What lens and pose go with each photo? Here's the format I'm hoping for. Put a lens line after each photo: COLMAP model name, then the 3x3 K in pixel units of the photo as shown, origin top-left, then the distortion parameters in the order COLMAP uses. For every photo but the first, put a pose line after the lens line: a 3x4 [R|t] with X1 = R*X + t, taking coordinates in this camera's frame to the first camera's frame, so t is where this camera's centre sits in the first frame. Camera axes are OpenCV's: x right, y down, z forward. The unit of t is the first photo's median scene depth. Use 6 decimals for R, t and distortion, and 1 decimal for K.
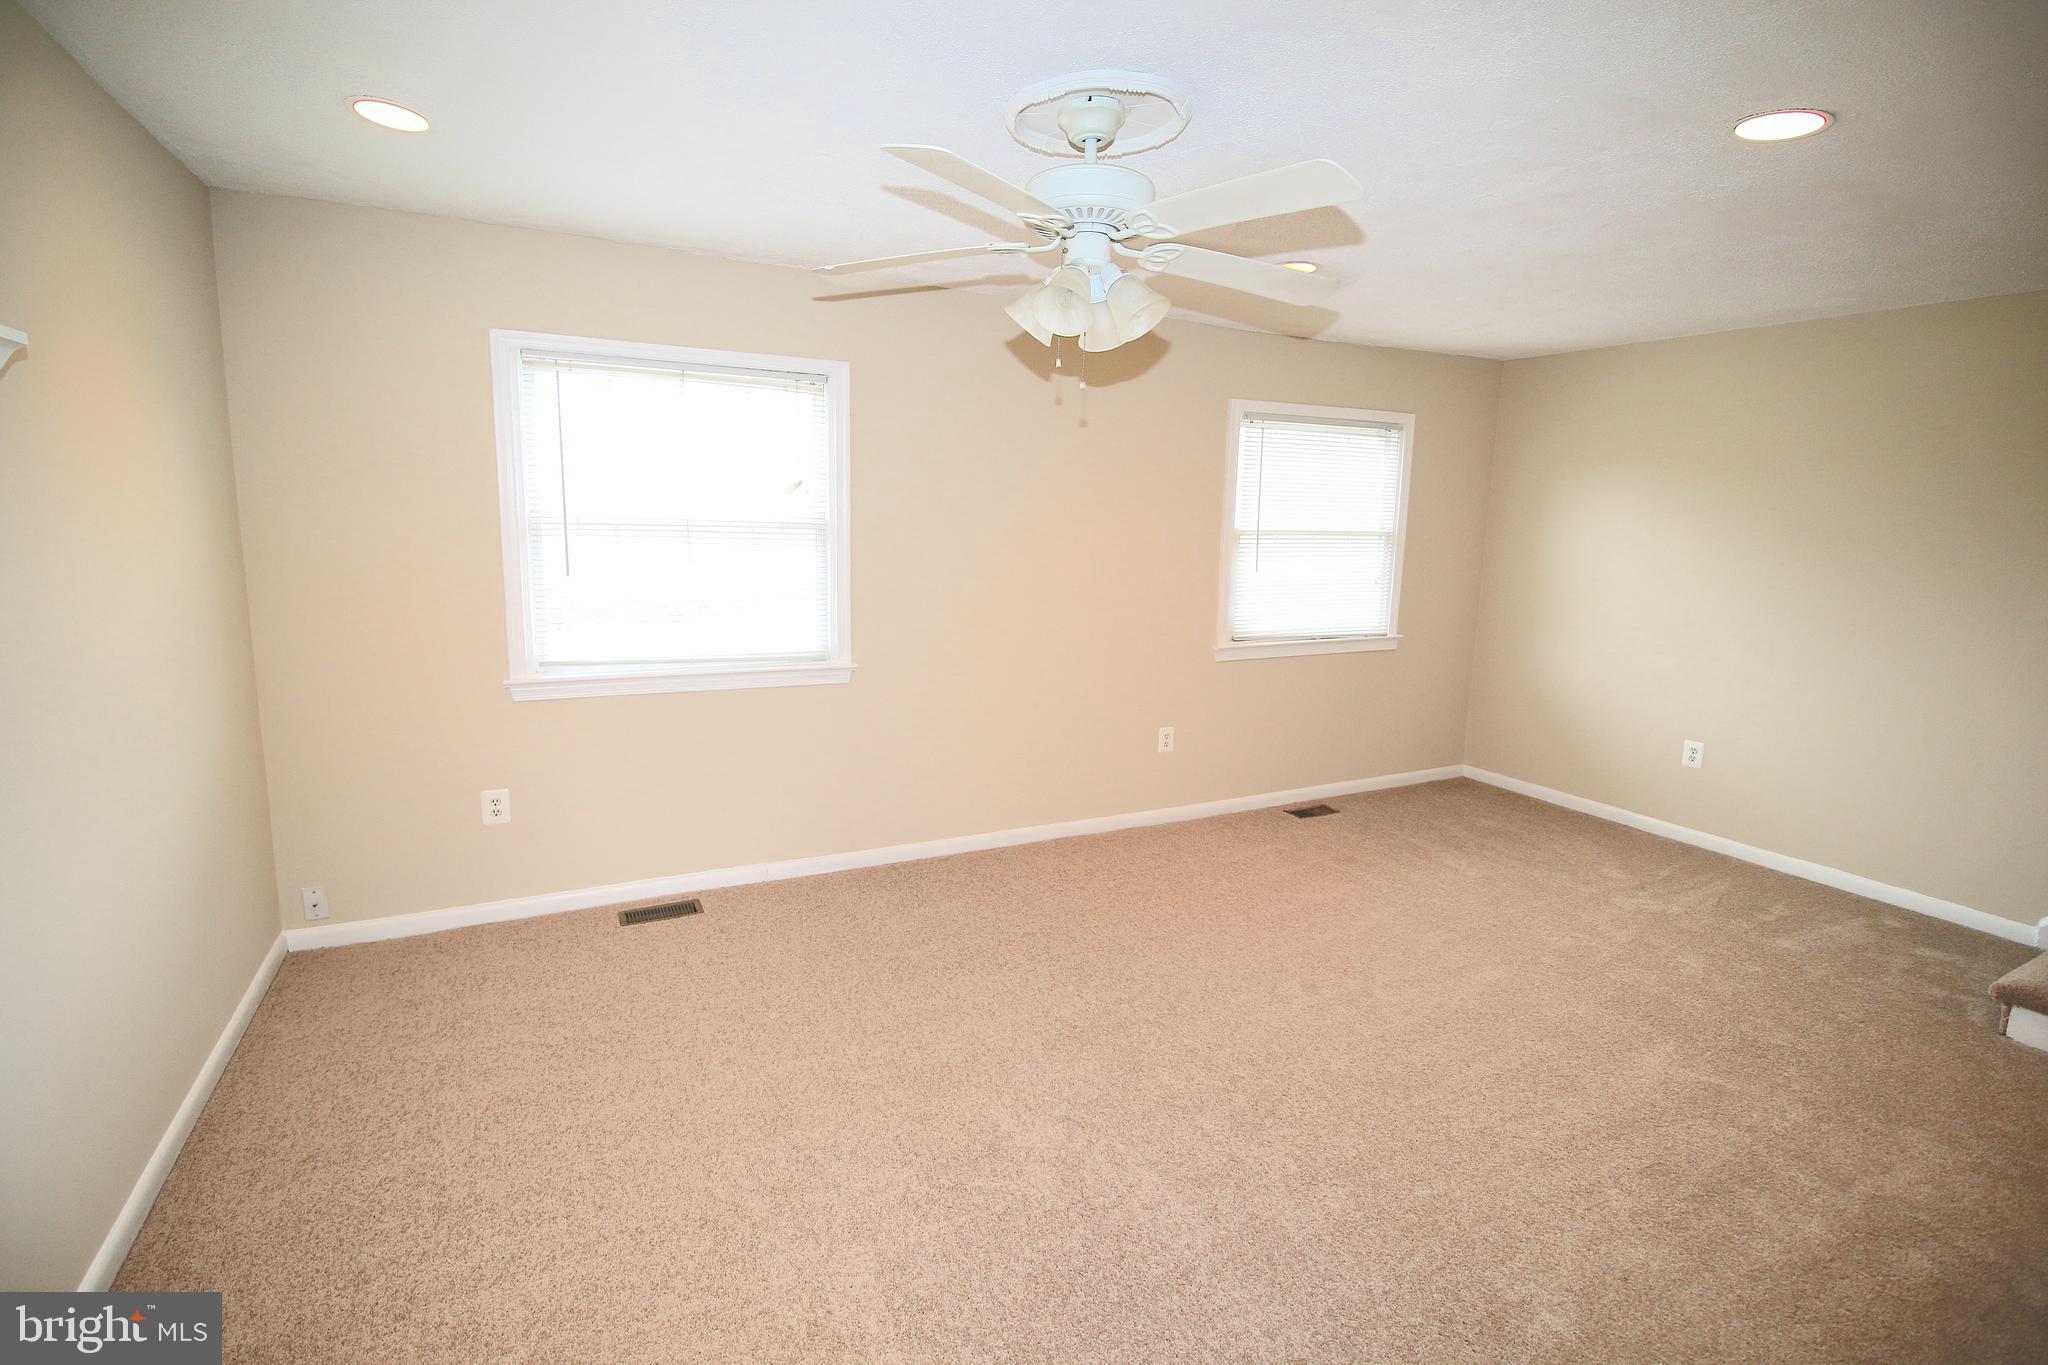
lens RADIAL K [[944.6, 0, 1009.6], [0, 944.6, 663.9], [0, 0, 1]] dist [0.002078, -0.008017]
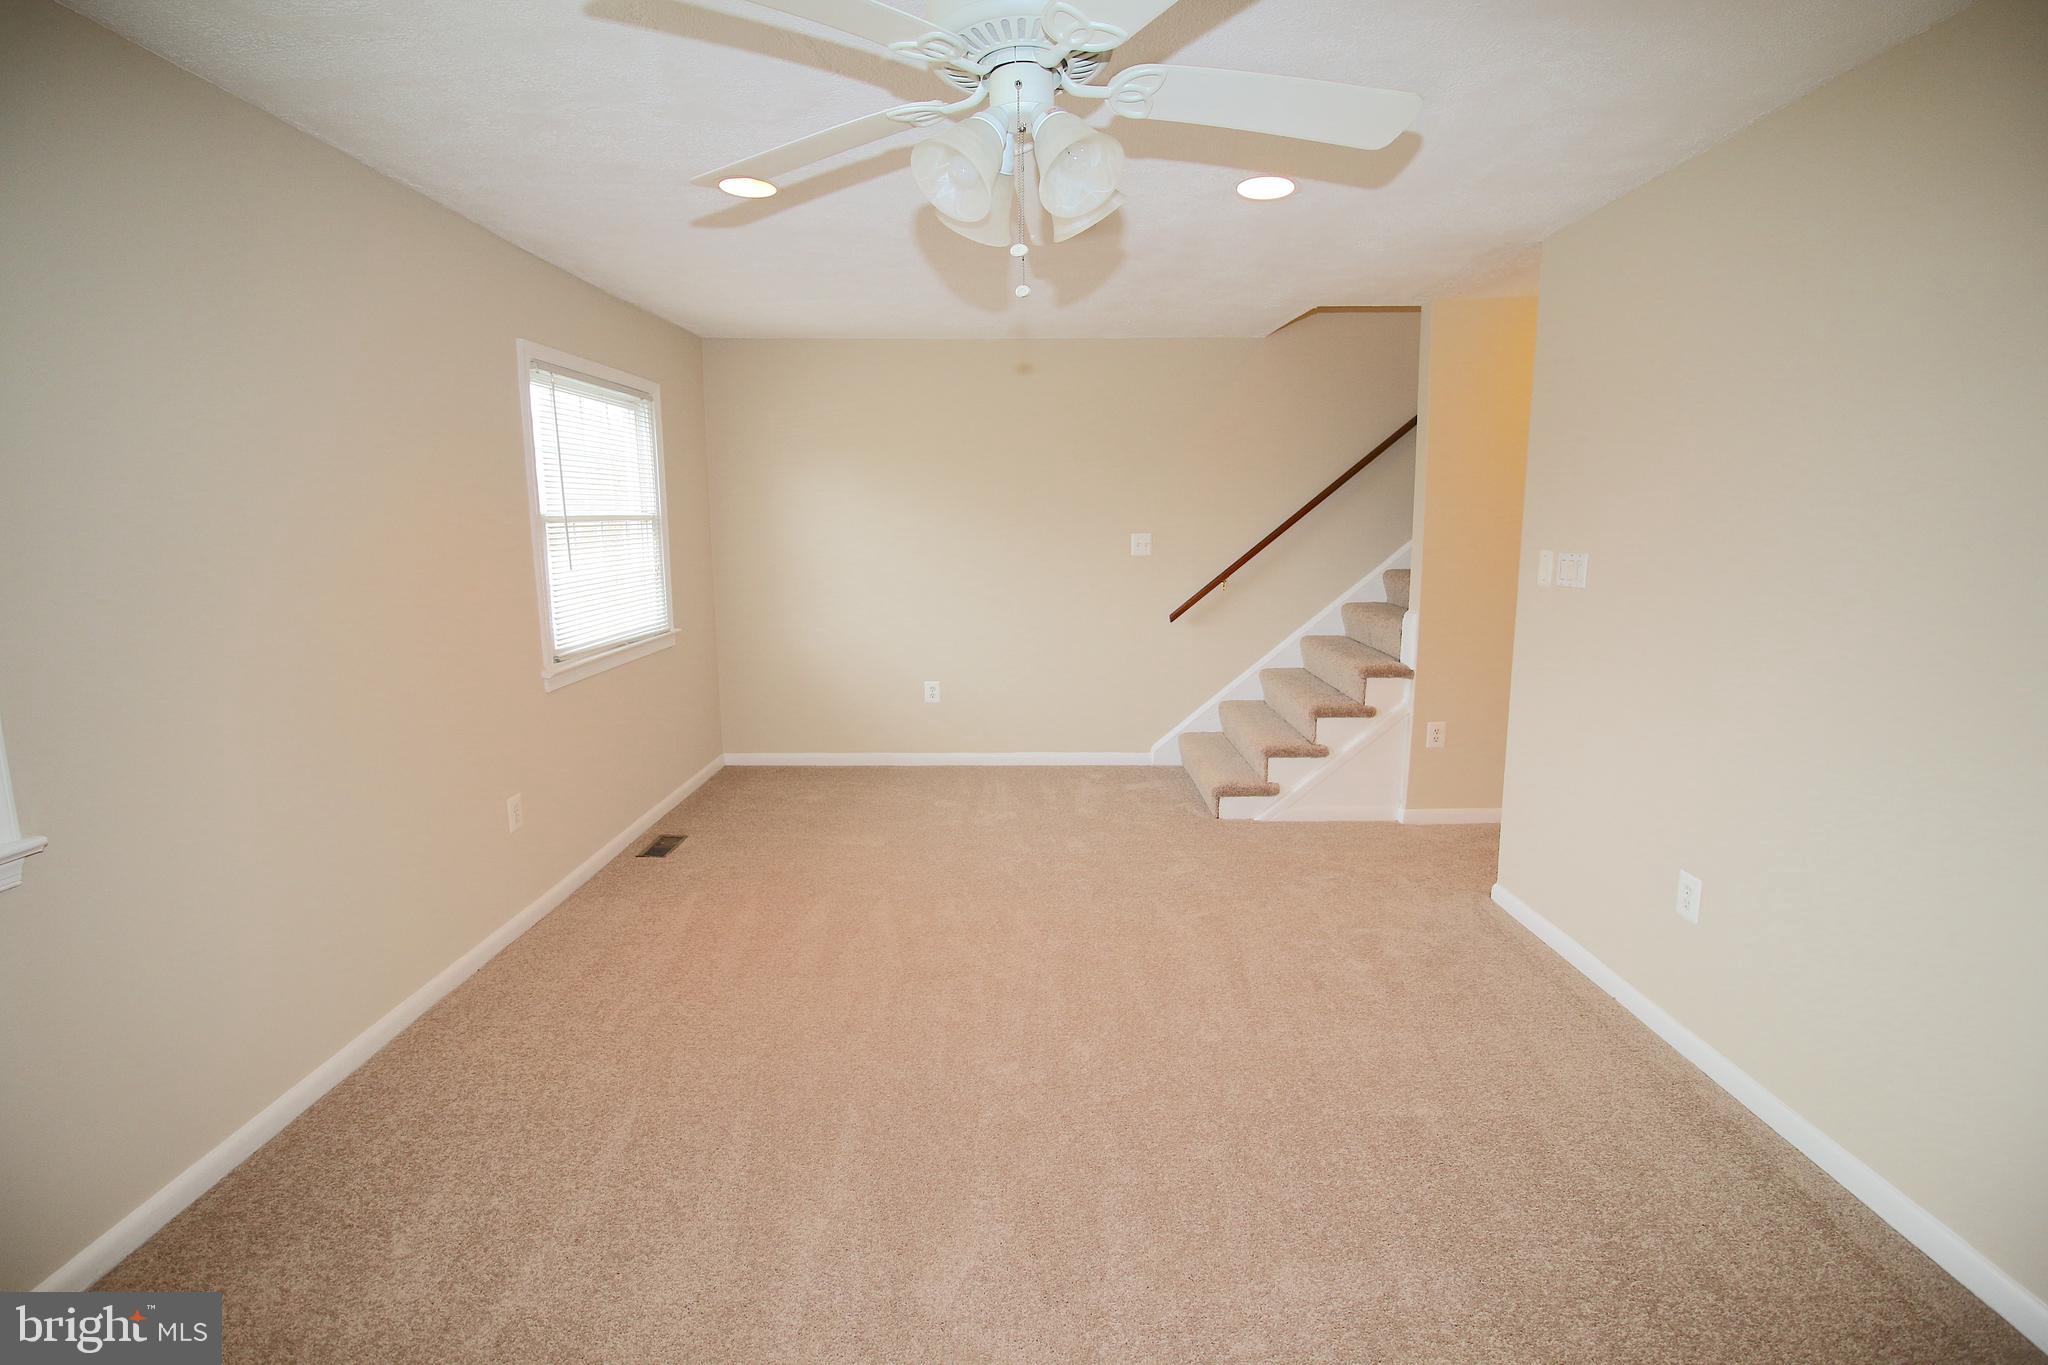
lens RADIAL K [[944.6, 0, 1017.7], [0, 944.6, 675.5], [0, 0, 1]] dist [0.002078, -0.008017]
pose [[0.452275, -0.174251, 0.874691, -0.263560], [0.155910, 0.981074, 0.114829, -0.044118], [-0.878146, 0.084439, 0.470883, 0.318698]]
